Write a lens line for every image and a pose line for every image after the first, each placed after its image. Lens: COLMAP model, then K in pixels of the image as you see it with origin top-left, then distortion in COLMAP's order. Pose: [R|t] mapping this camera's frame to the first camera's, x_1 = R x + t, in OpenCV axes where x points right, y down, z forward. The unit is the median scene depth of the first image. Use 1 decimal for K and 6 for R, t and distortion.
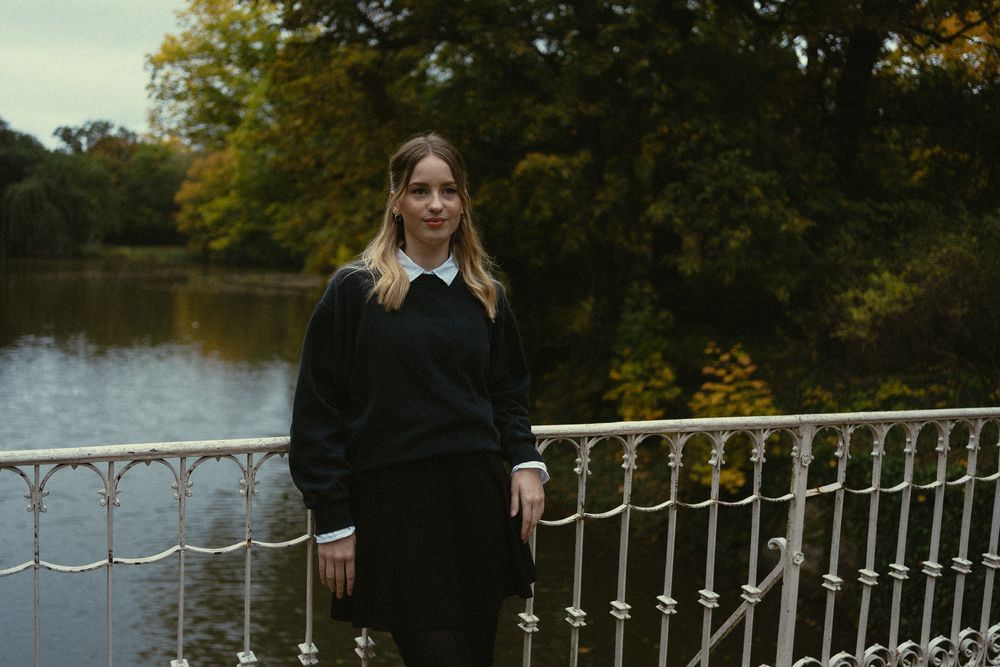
lens RADIAL K [[1026.5, 0, 491.3], [0, 1026.5, 337.2], [0, 0, 1]] dist [-0.005078, 0.000000]
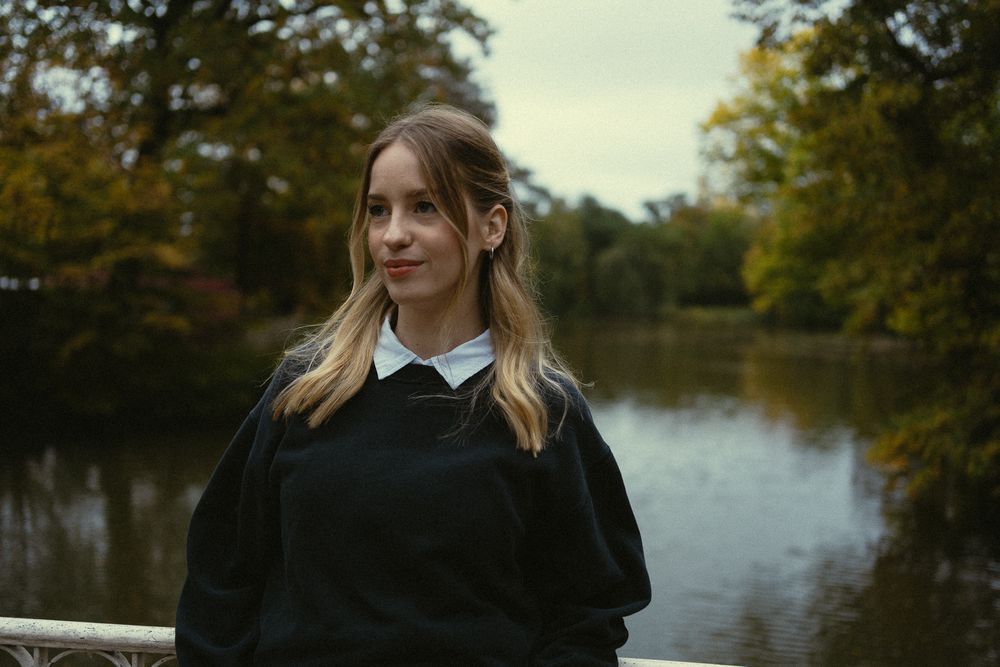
lens RADIAL K [[1026.5, 0, 493.1], [0, 1026.5, 347.1], [0, 0, 1]] dist [-0.005078, 0.000000]
pose [[0.859528, 0.012274, -0.510941, 0.031923], [-0.037852, 0.998495, -0.039690, -0.006474], [0.509684, 0.053454, 0.858699, 0.071286]]
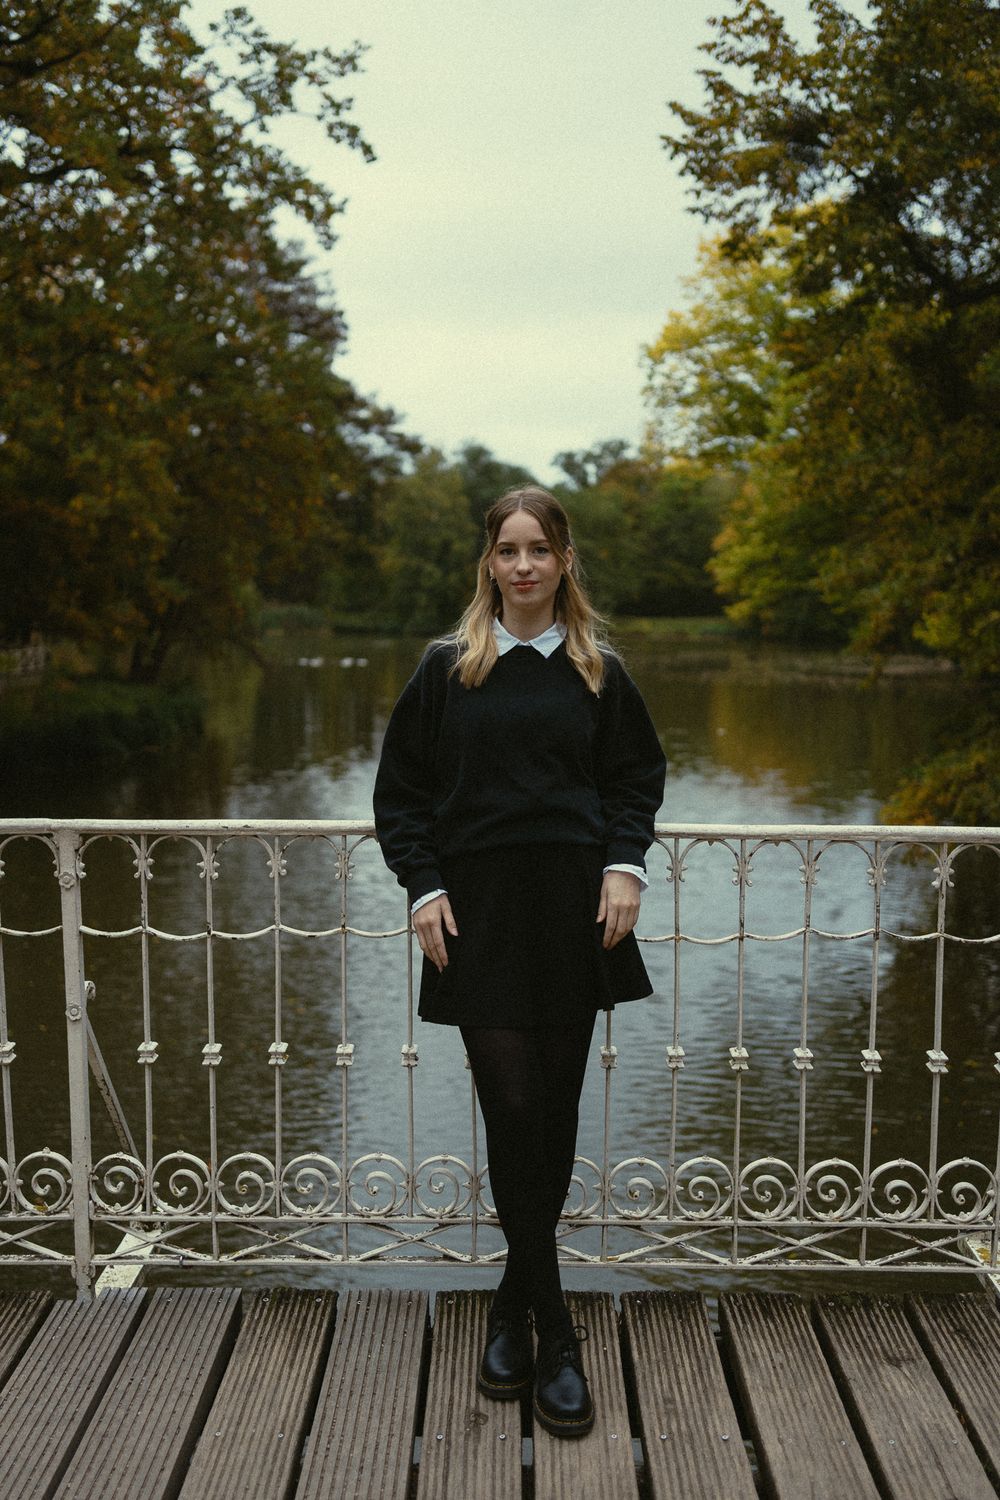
lens RADIAL K [[1539.8, 0, 448.5], [0, 1539.8, 801.8], [0, 0, 1]] dist [-0.005078, 0.000000]
pose [[0.893714, 0.026734, -0.447841, 0.061009], [-0.011737, 0.999275, 0.036229, 0.003469], [0.448485, -0.027122, 0.893379, -0.028934]]
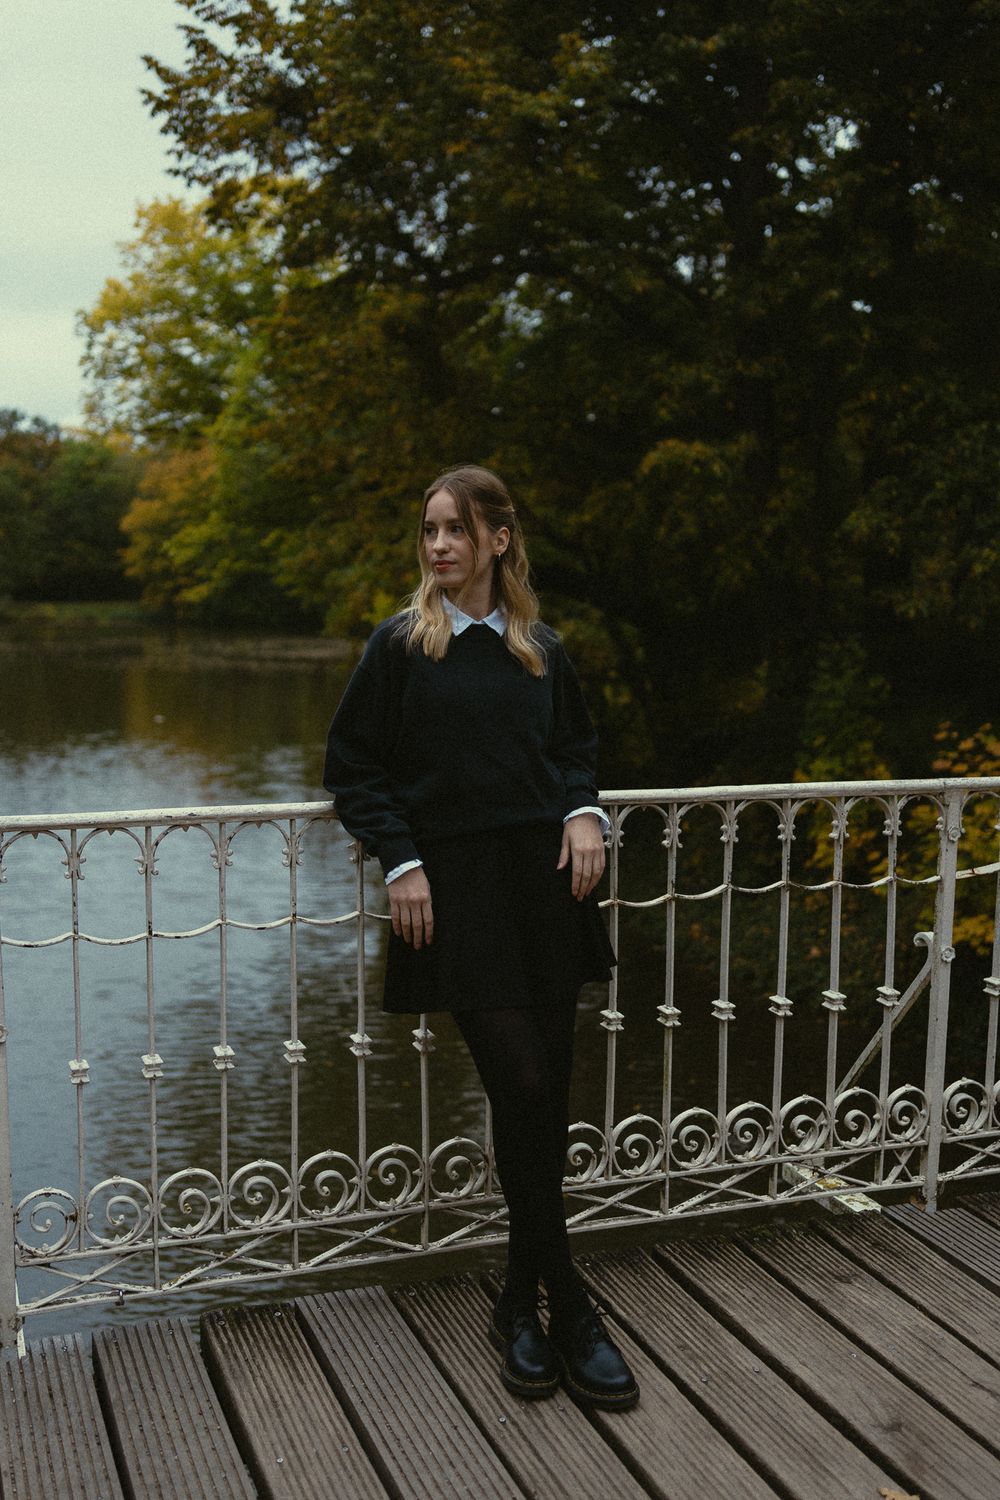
lens RADIAL K [[1621.3, 0, 466.1], [0, 1621.3, 769.7], [0, 0, 1]] dist [0.002074, 0.000000]
pose [[0.995404, -0.020953, -0.093449, 0.006530], [0.023157, 0.999477, 0.022563, 0.004891], [0.092928, -0.024623, 0.995368, -0.050742]]
